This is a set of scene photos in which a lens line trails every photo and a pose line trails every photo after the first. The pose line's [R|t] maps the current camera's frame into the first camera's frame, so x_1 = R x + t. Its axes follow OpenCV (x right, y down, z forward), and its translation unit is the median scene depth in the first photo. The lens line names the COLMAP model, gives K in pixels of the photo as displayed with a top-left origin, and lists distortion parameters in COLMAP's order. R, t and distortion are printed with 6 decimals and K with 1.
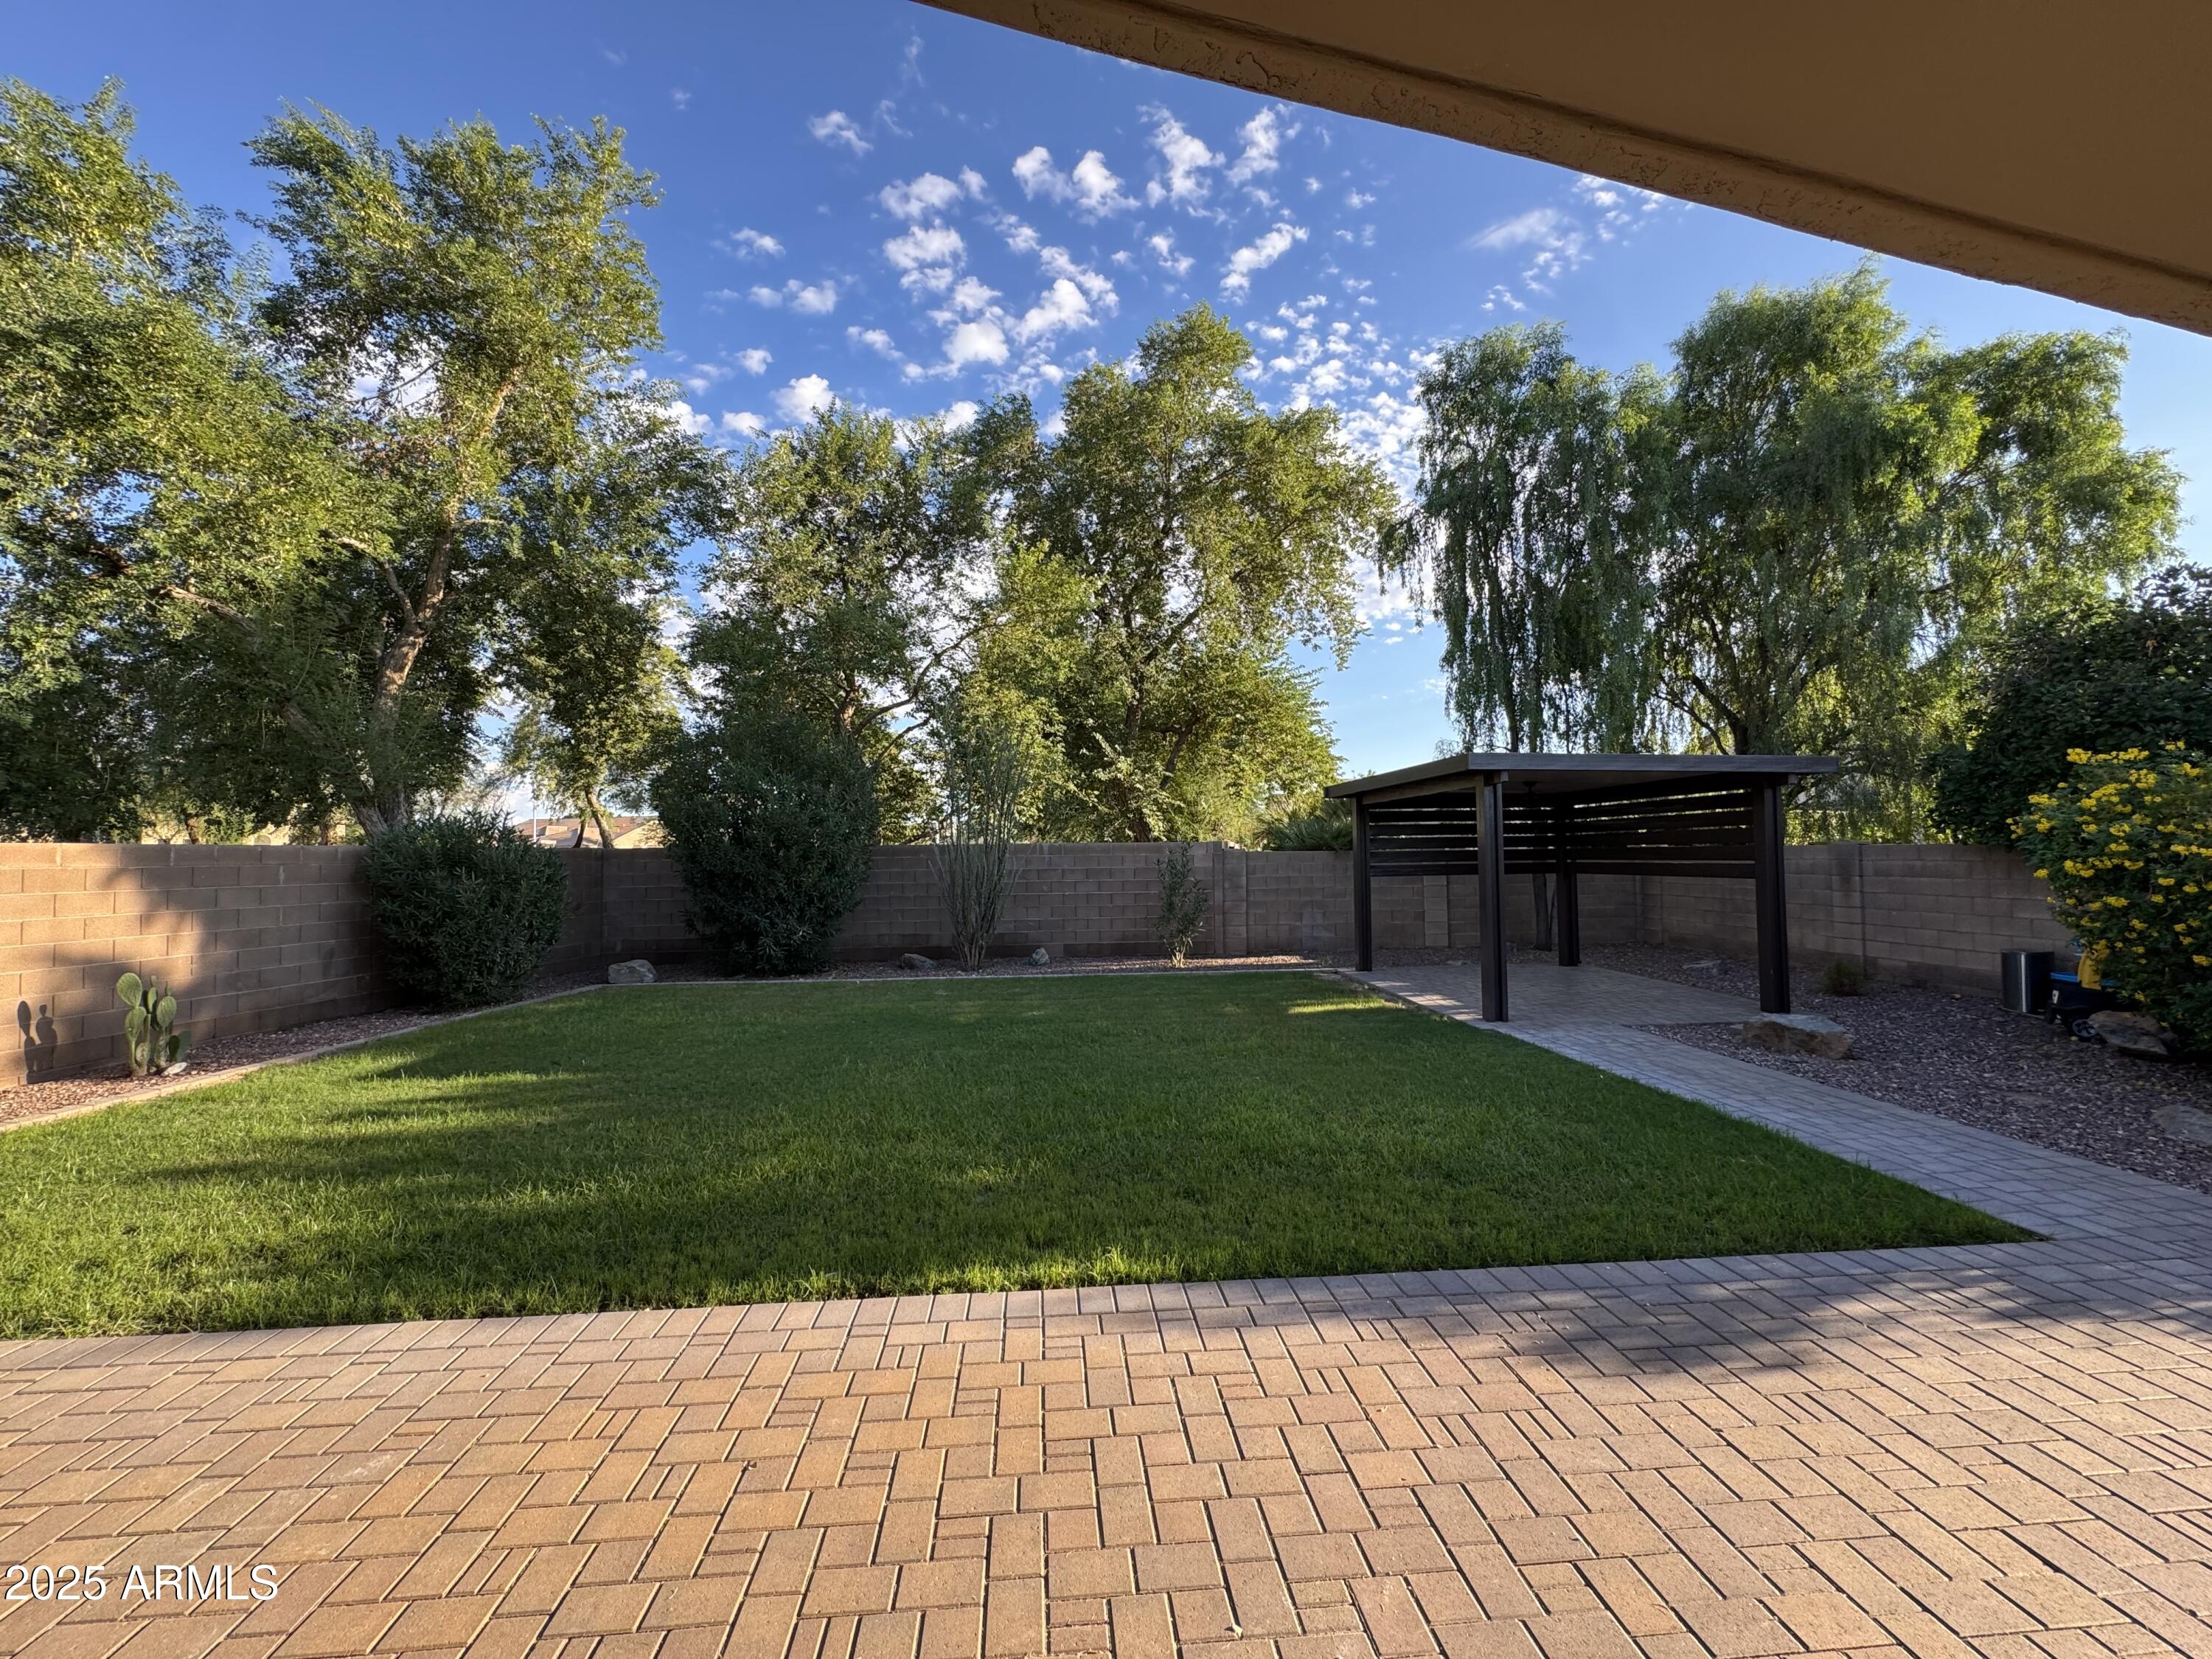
lens RADIAL K [[889.1, 0, 1103.7], [0, 889.1, 823.0], [0, 0, 1]] dist [-0.000614, -0.000431]
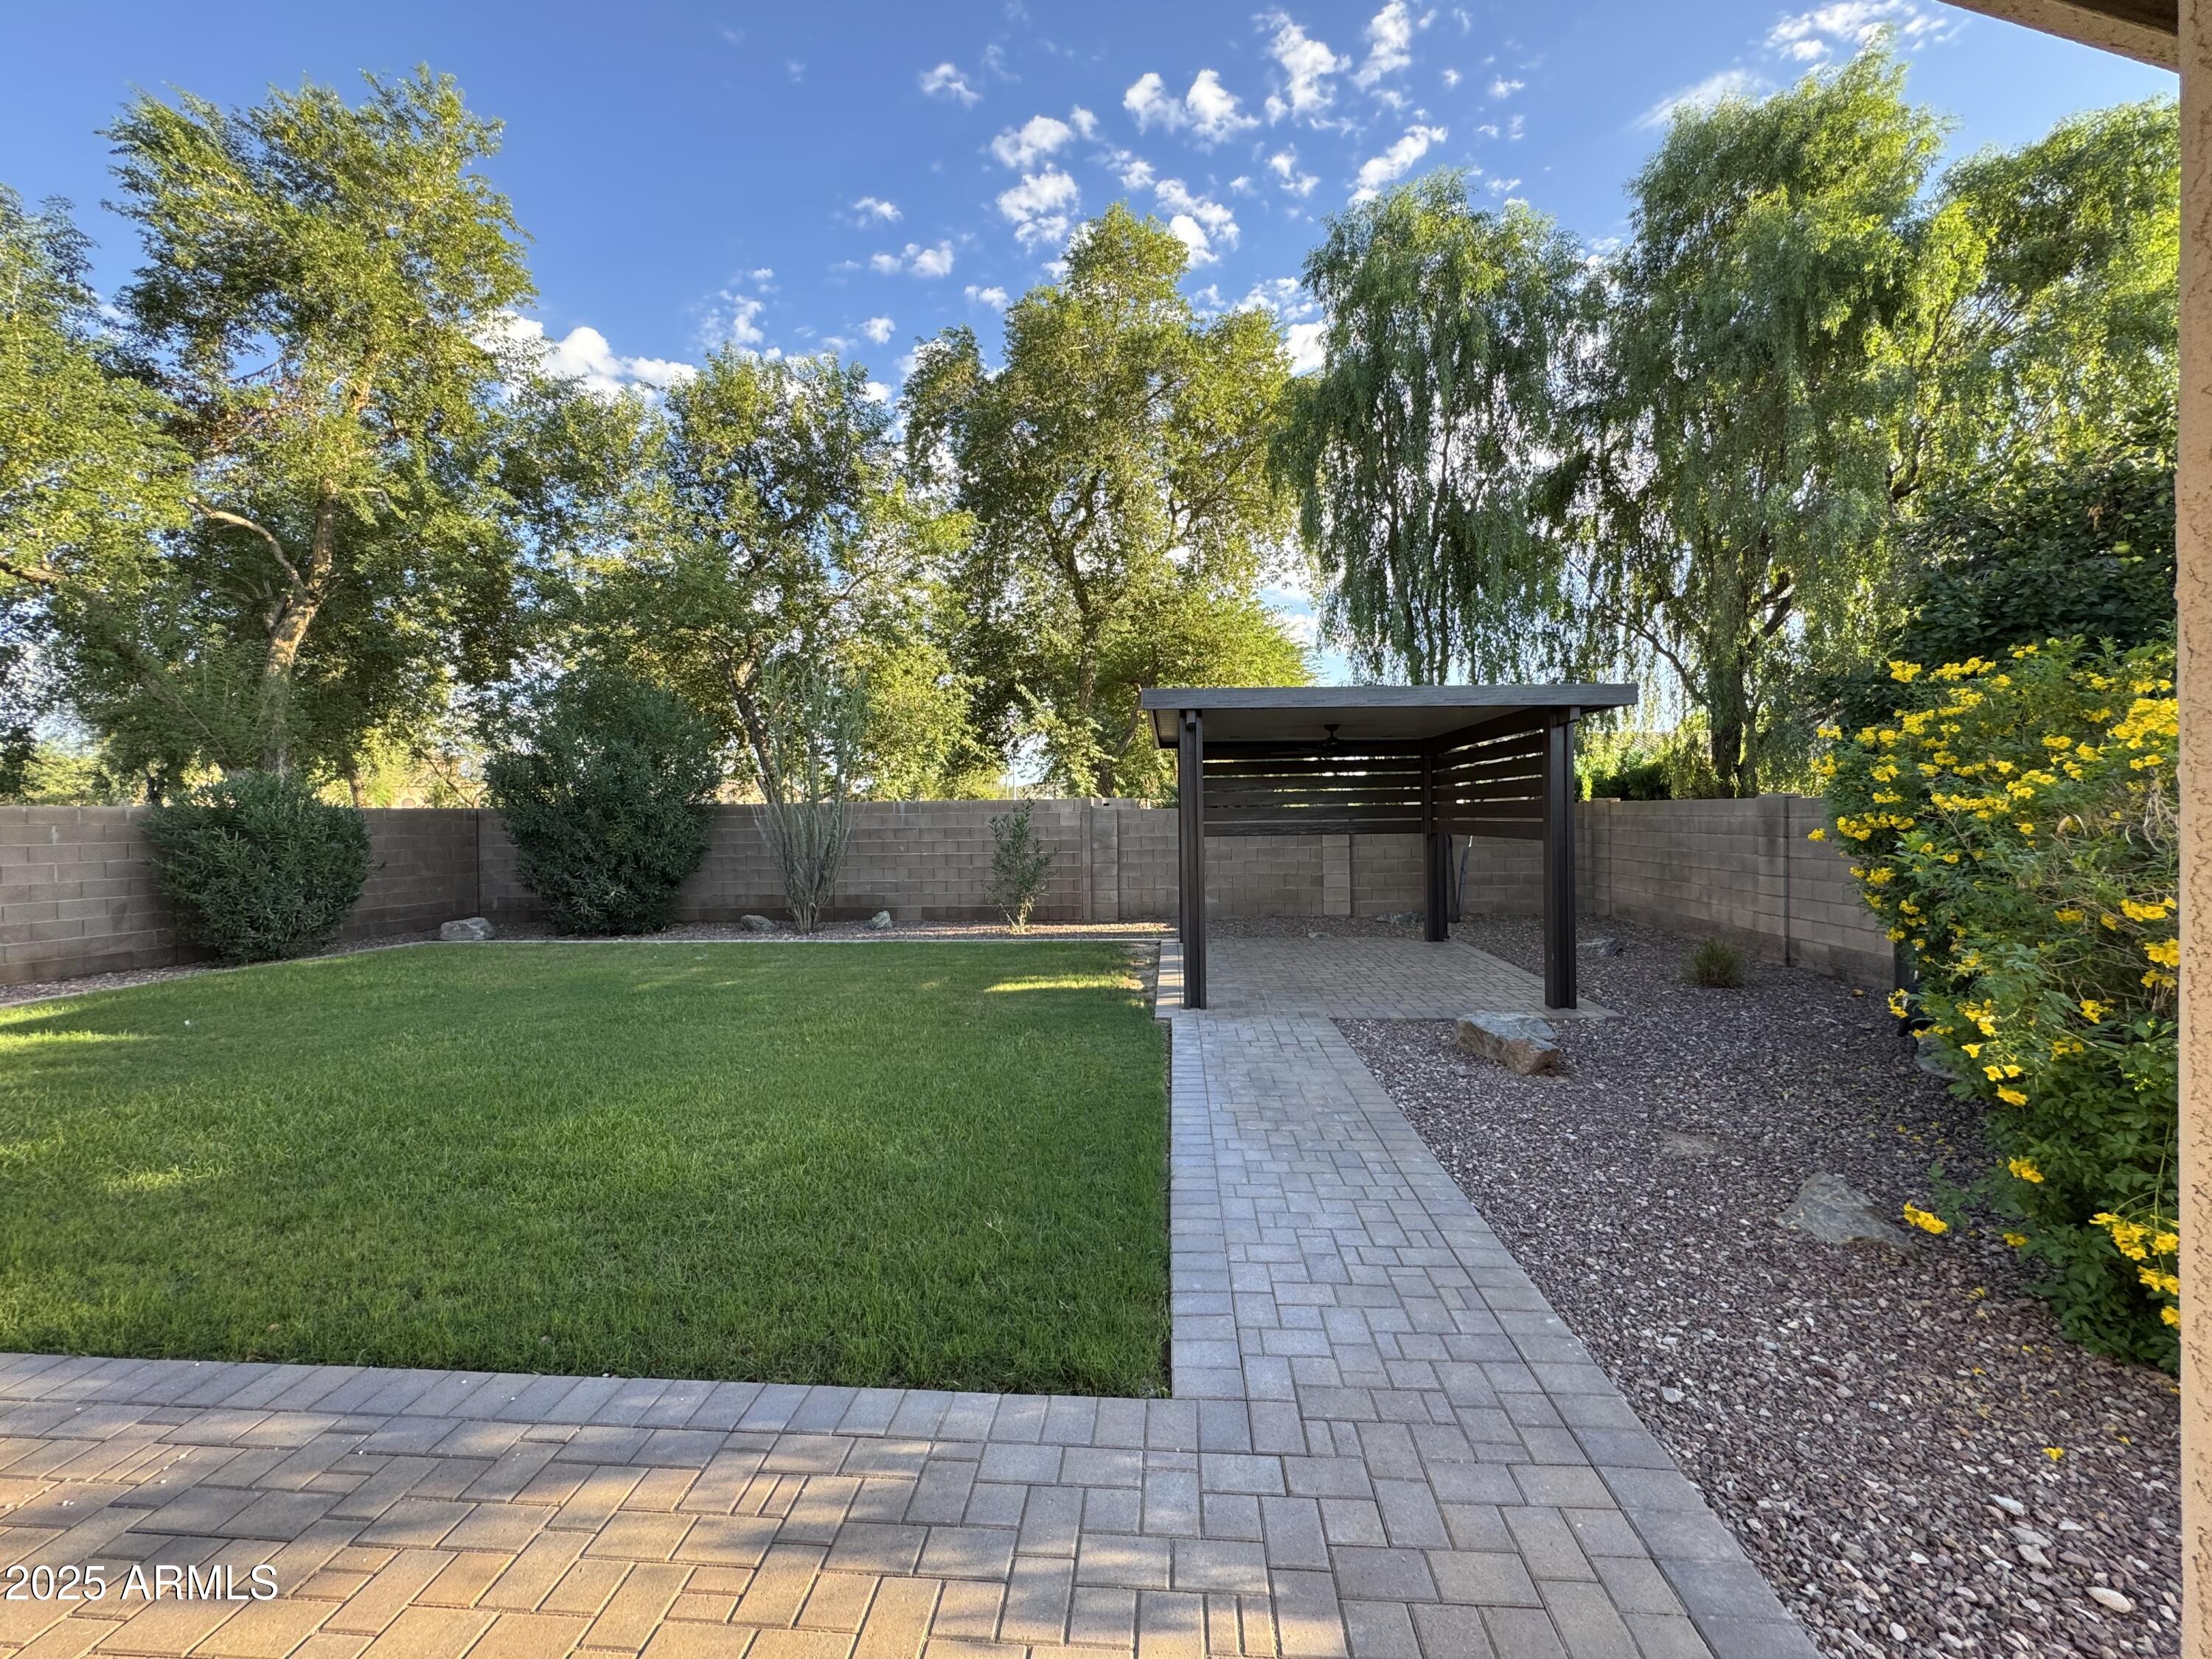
lens RADIAL K [[887.9, 0, 1100.8], [0, 887.9, 828.1], [0, 0, 1]] dist [-0.000872, -0.000624]
pose [[0.987875, -0.000387, -0.155249, 0.196136], [0.008504, 0.998630, 0.051623, 0.002878], [0.155017, -0.052318, 0.986526, 0.064348]]
